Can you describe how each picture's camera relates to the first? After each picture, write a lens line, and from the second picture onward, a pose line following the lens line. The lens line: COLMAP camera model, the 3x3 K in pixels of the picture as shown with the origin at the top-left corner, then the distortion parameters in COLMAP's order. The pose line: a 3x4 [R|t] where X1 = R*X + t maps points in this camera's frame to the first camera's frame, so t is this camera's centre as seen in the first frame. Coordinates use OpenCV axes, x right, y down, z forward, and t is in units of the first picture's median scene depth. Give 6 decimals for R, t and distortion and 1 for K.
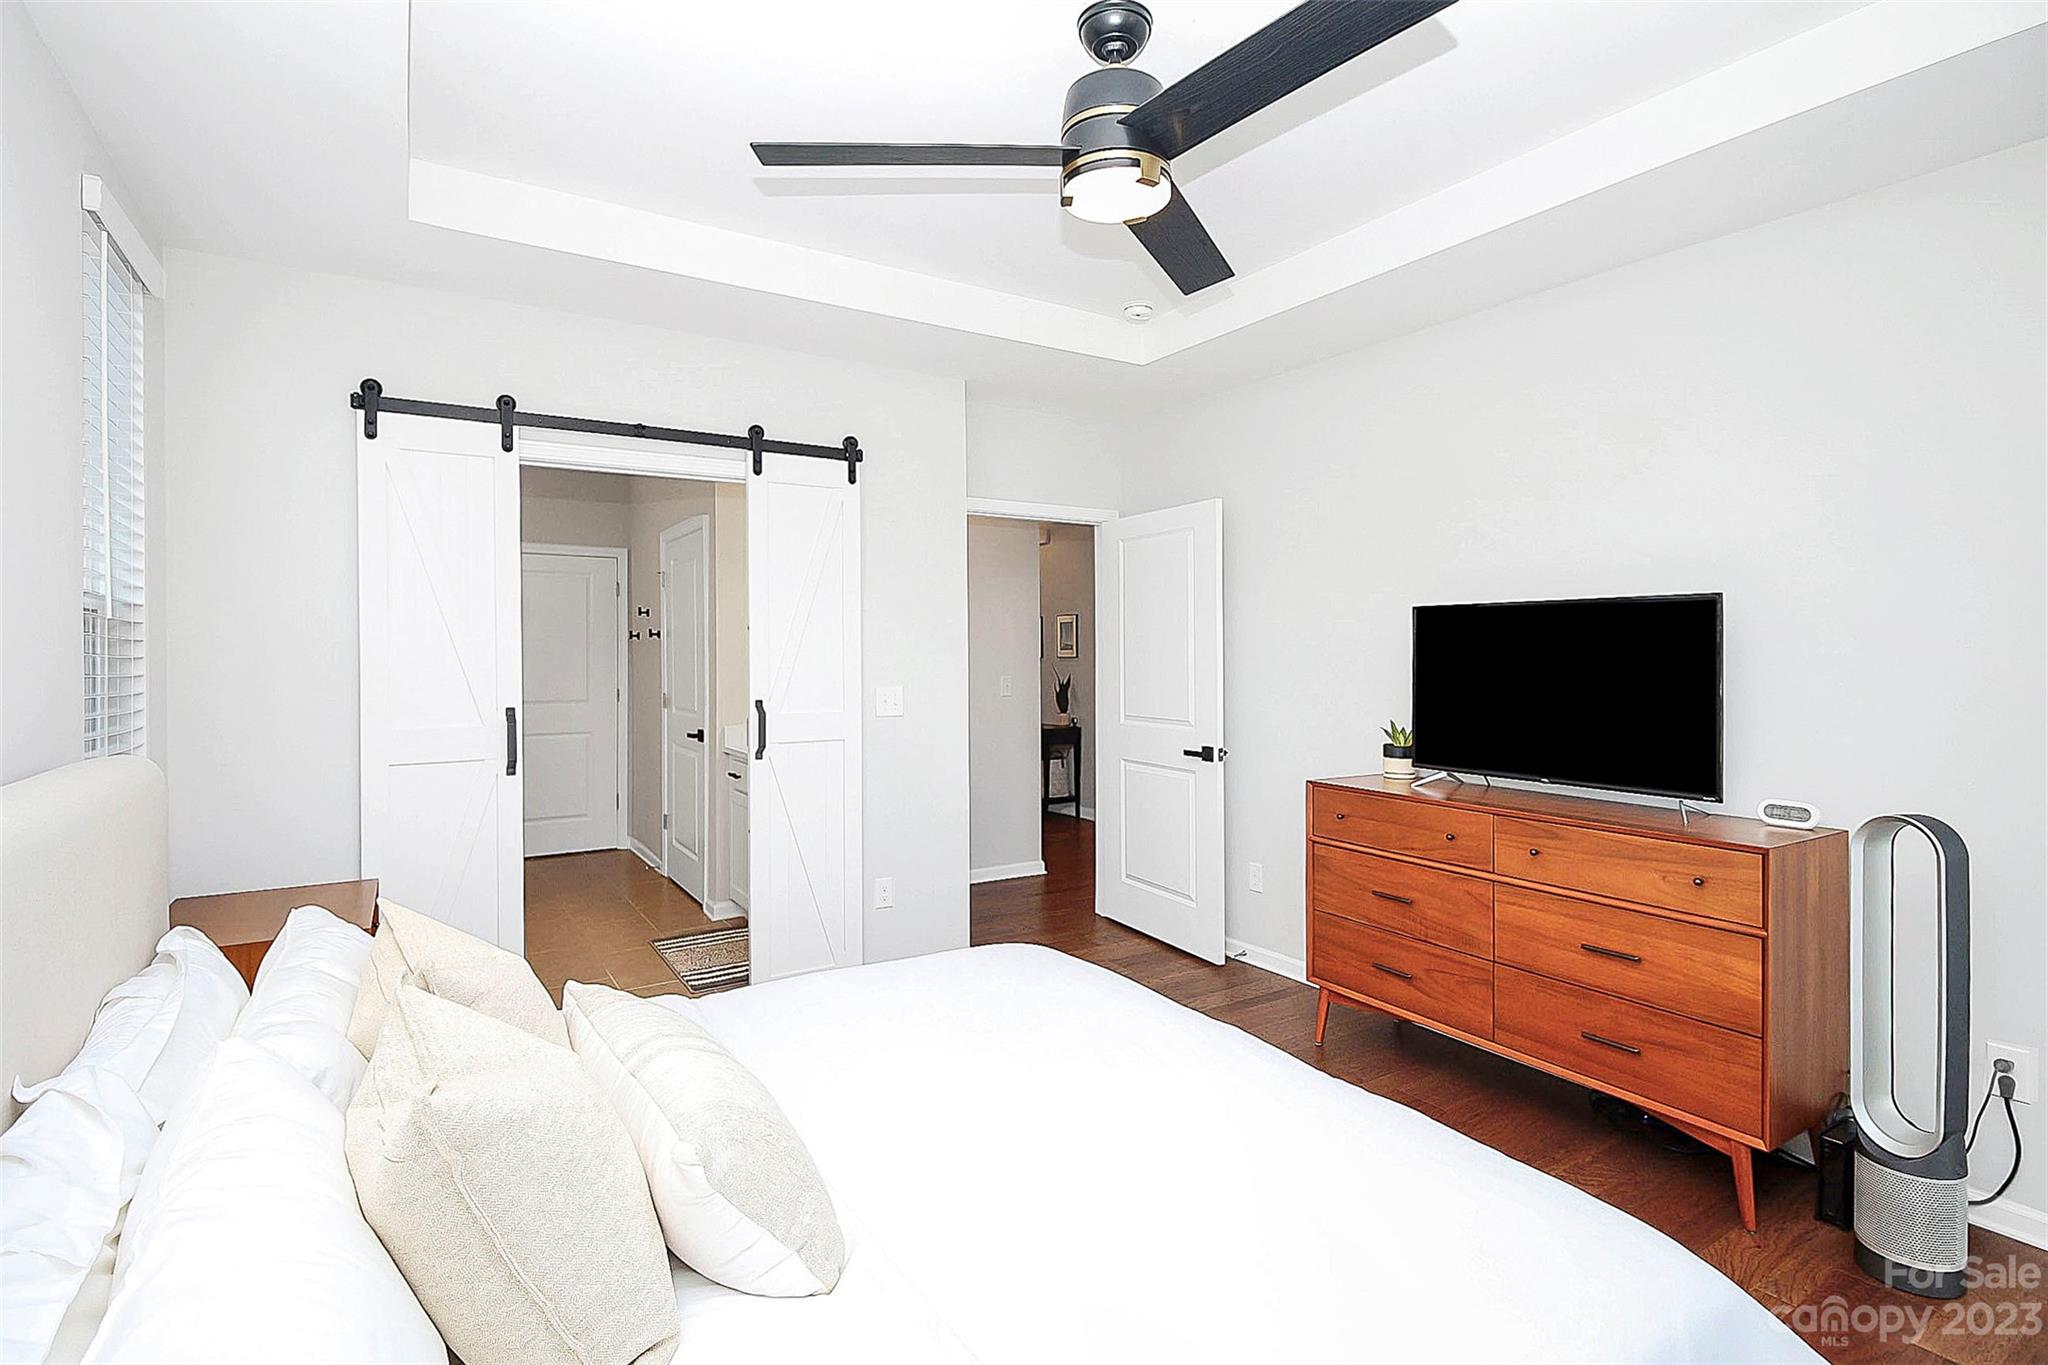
lens RADIAL K [[997.0, 0, 1015.9], [0, 997.0, 667.9], [0, 0, 1]] dist [-0.002879, -0.001120]
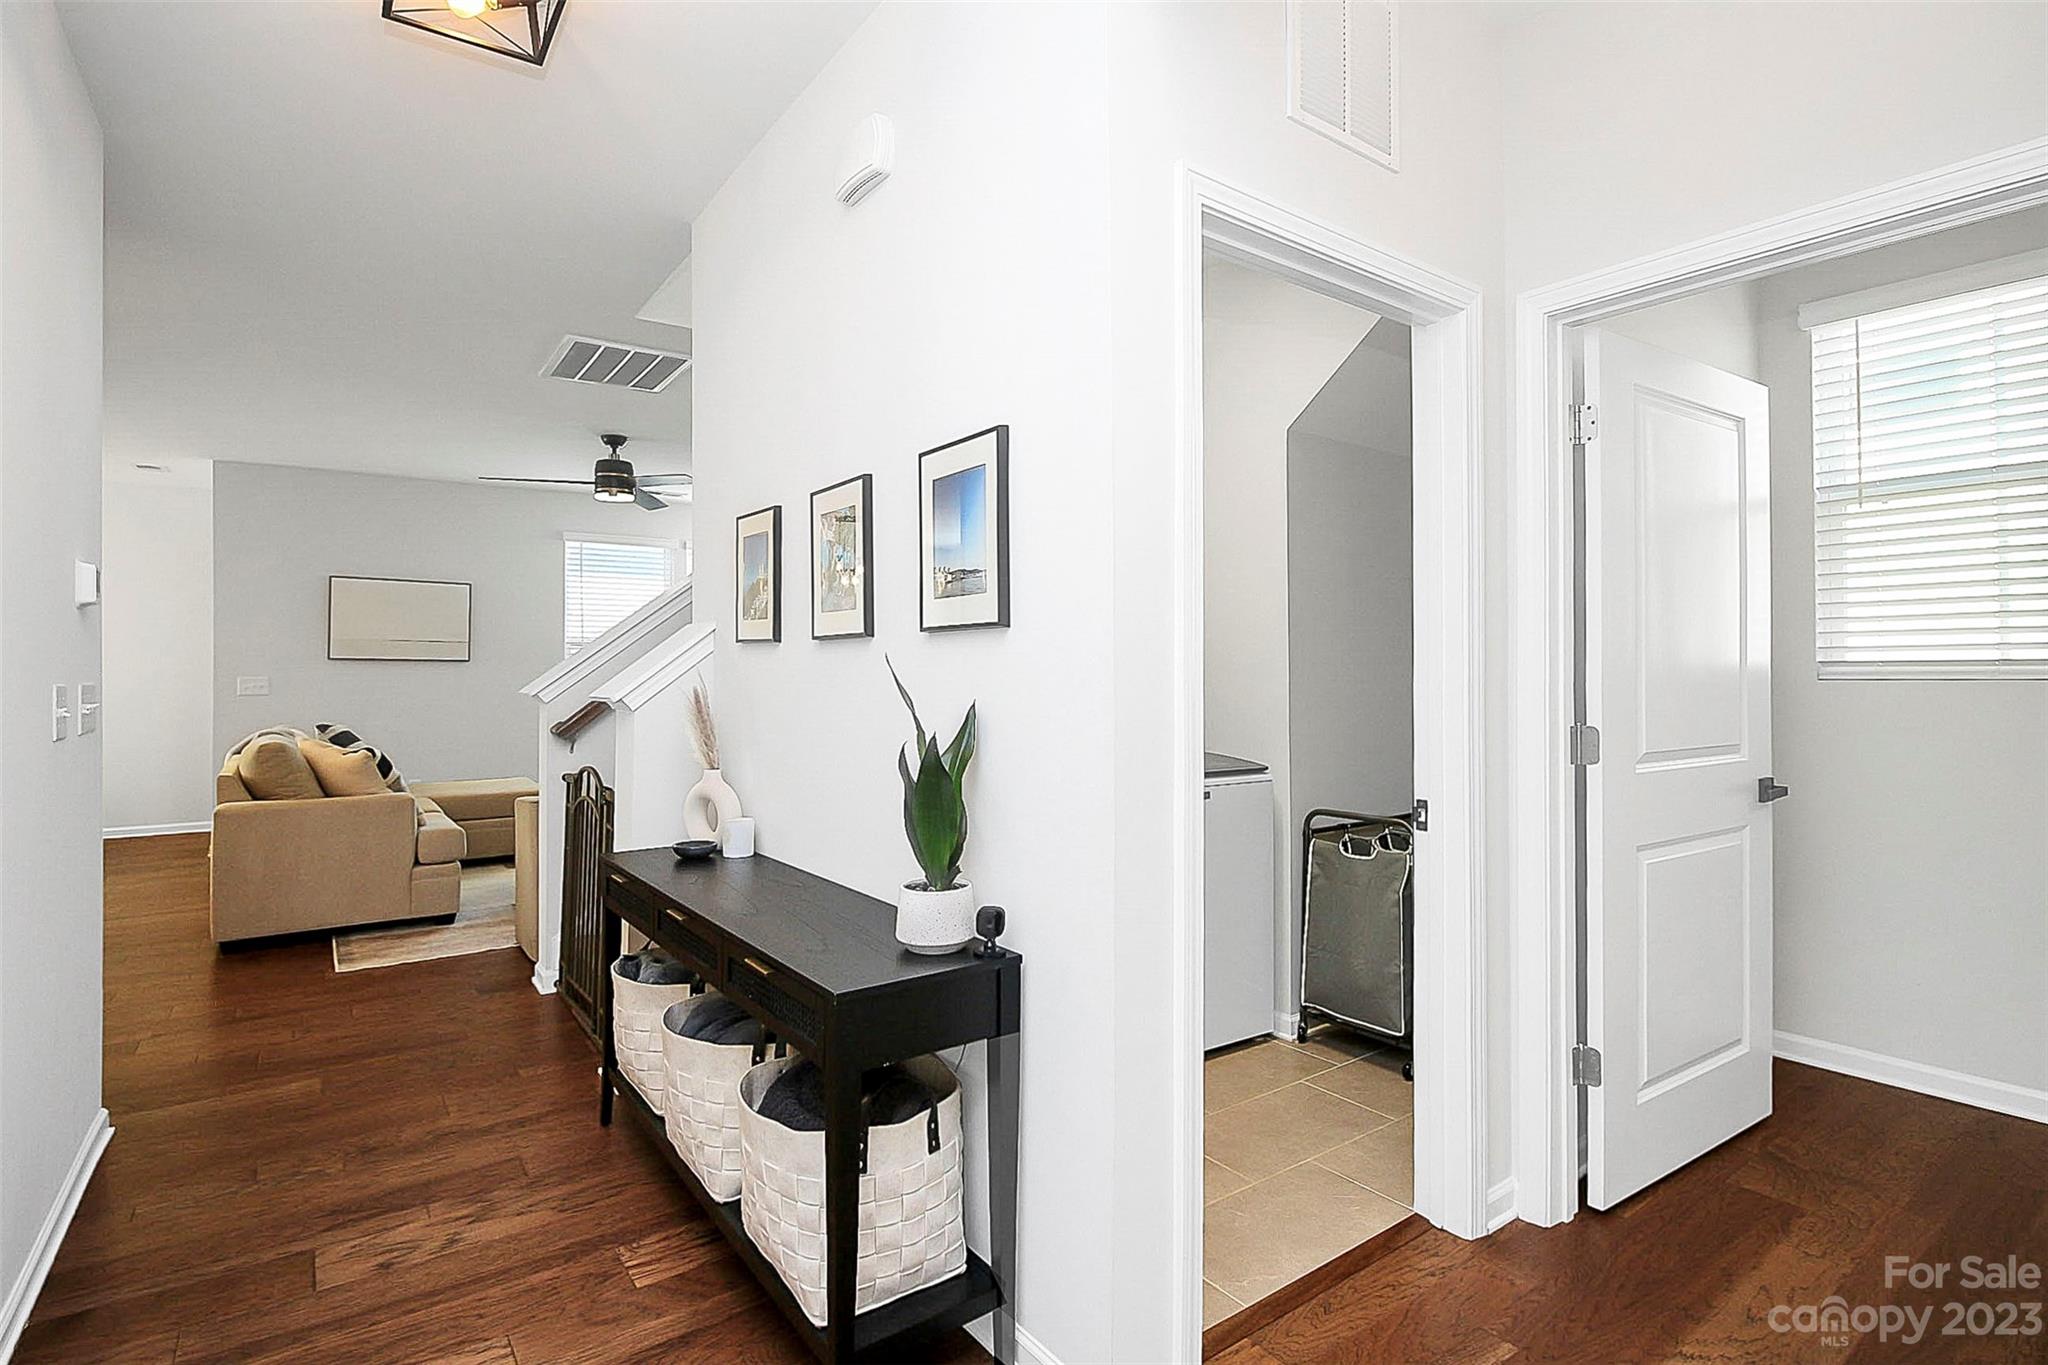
lens RADIAL K [[997.0, 0, 1015.9], [0, 997.0, 667.9], [0, 0, 1]] dist [-0.002879, -0.001120]
pose [[0.995657, 0.001300, 0.093091, 0.043555], [0.000013, 0.999901, -0.014098, 0.003558], [-0.093100, 0.014038, 0.995558, 0.784897]]
